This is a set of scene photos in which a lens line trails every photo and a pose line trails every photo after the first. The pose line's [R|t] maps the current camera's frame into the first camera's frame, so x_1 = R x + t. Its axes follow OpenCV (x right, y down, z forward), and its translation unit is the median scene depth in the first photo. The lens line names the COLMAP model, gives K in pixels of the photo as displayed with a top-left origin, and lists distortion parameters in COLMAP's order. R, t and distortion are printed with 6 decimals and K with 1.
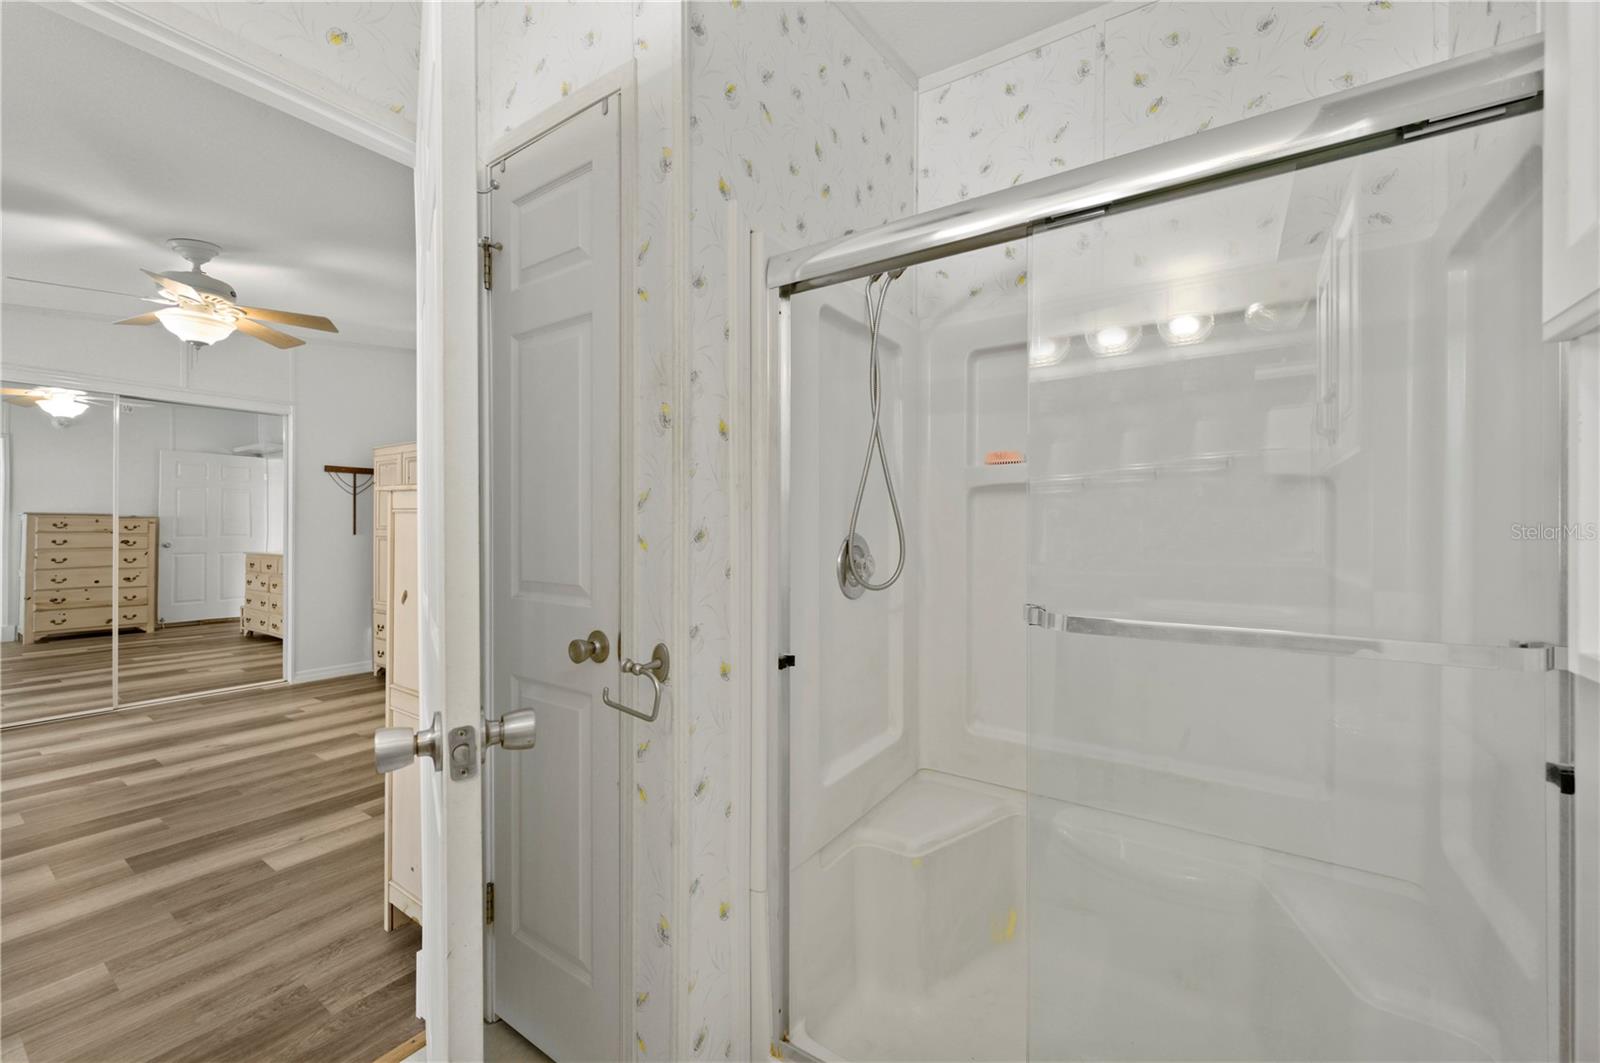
lens RADIAL K [[636.7, 0, 803.9], [0, 636.7, 524.1], [0, 0, 1]] dist [0.000684, 0.000163]
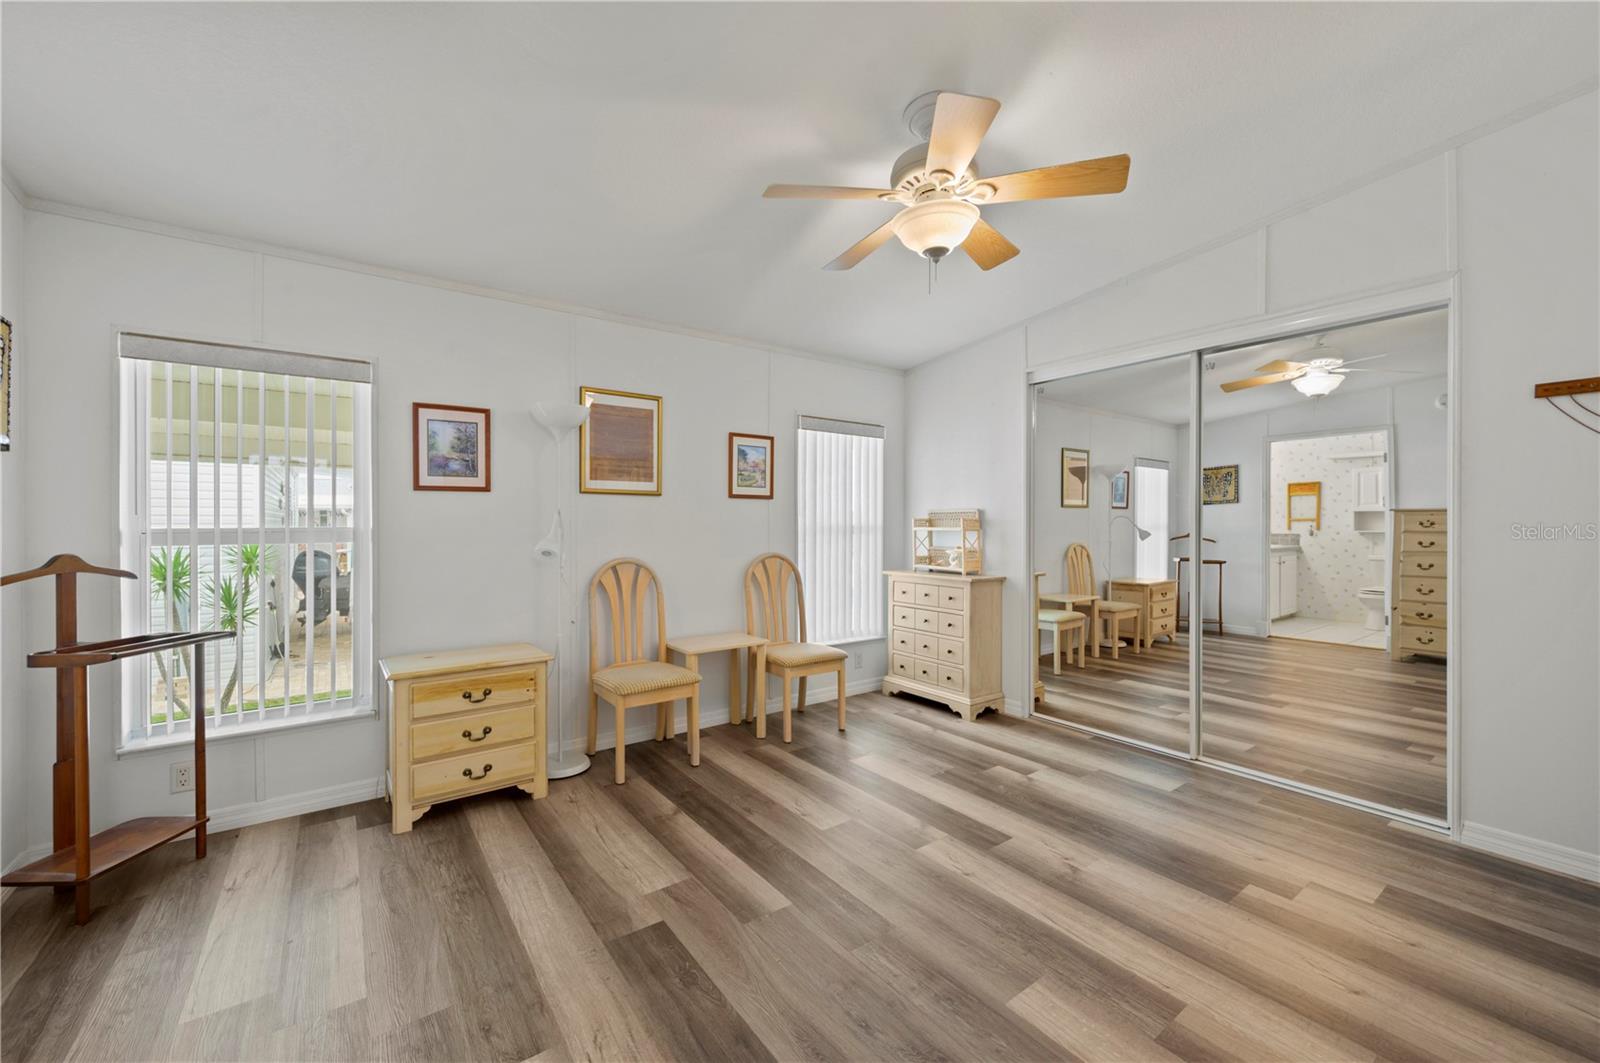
lens RADIAL K [[636.7, 0, 798.9], [0, 636.7, 527.1], [0, 0, 1]] dist [0.000684, 0.000163]
pose [[-0.335471, 0.004637, -0.942039, -0.258103], [-0.005212, 0.999963, 0.006779, 0.009645], [0.942036, 0.007184, -0.335435, 1.047373]]
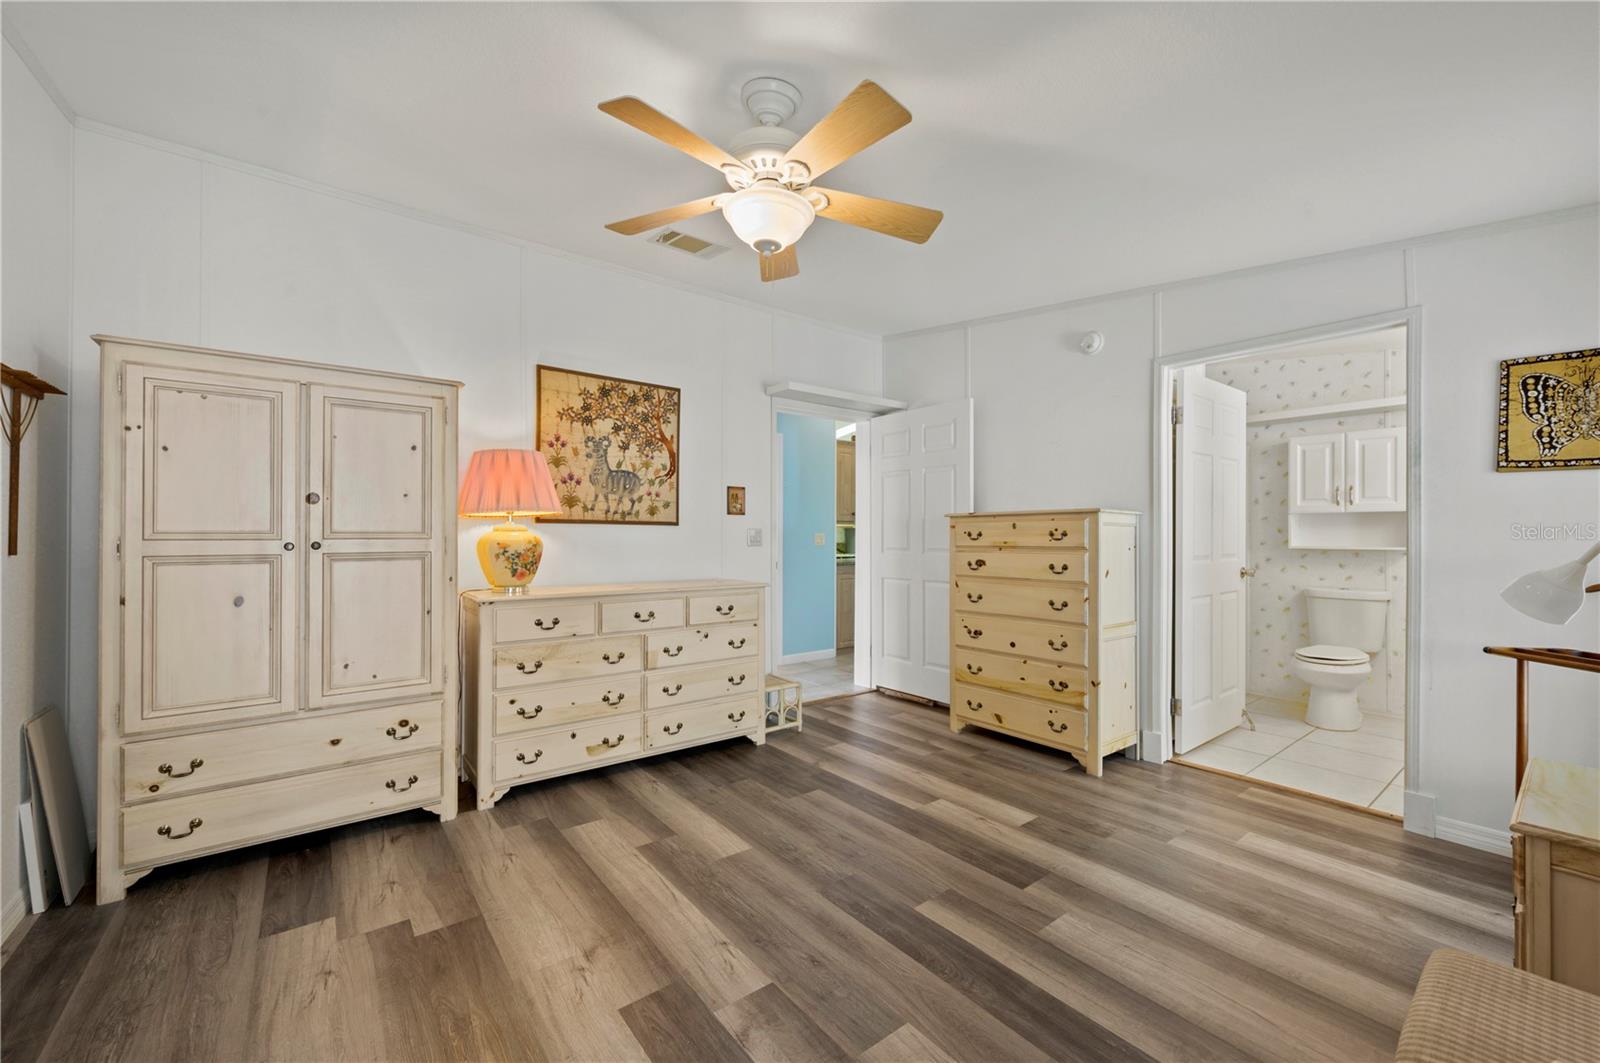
lens RADIAL K [[636.7, 0, 801.7], [0, 636.7, 531.7], [0, 0, 1]] dist [0.000684, 0.000163]
pose [[0.309583, 0.003733, 0.950865, -1.486806], [0.005283, 0.999970, -0.005646, 0.009469], [-0.950858, 0.006771, 0.309554, 0.740754]]
